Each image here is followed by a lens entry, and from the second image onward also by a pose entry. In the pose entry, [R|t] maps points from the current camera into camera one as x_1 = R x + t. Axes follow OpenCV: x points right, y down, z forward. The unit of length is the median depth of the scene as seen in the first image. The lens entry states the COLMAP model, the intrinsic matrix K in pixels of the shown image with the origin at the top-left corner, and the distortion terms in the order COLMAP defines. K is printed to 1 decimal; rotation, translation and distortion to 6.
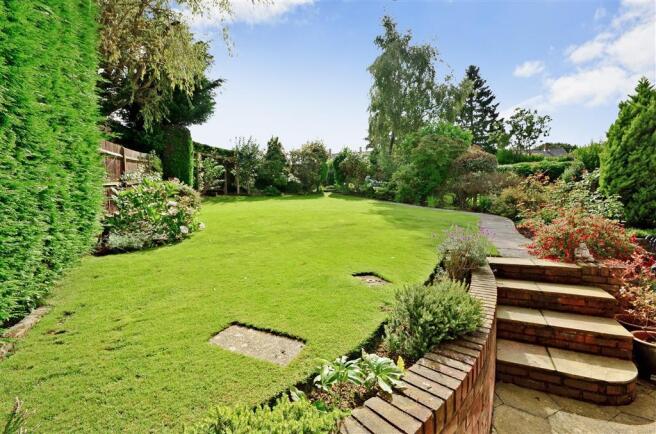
lens RADIAL K [[281.5, 0, 324.9], [0, 281.5, 220.2], [0, 0, 1]] dist [0.001603, -0.012156]
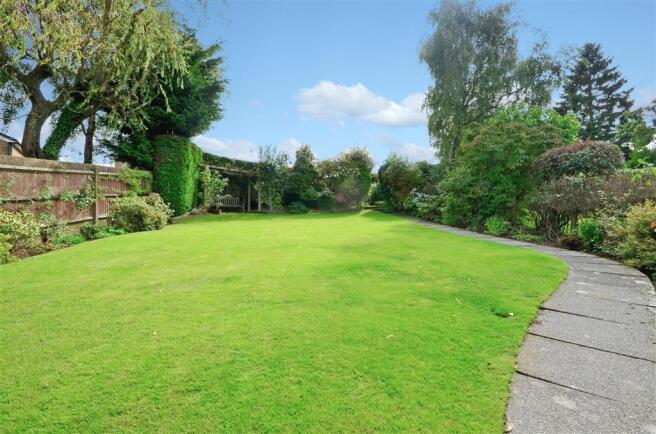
lens RADIAL K [[281.5, 0, 324.9], [0, 281.5, 220.2], [0, 0, 1]] dist [0.001603, -0.012156]
pose [[0.954553, 0.015360, -0.297645, 0.142440], [-0.032352, 0.998110, -0.052245, -0.023098], [0.296280, 0.059500, 0.953246, 0.204311]]
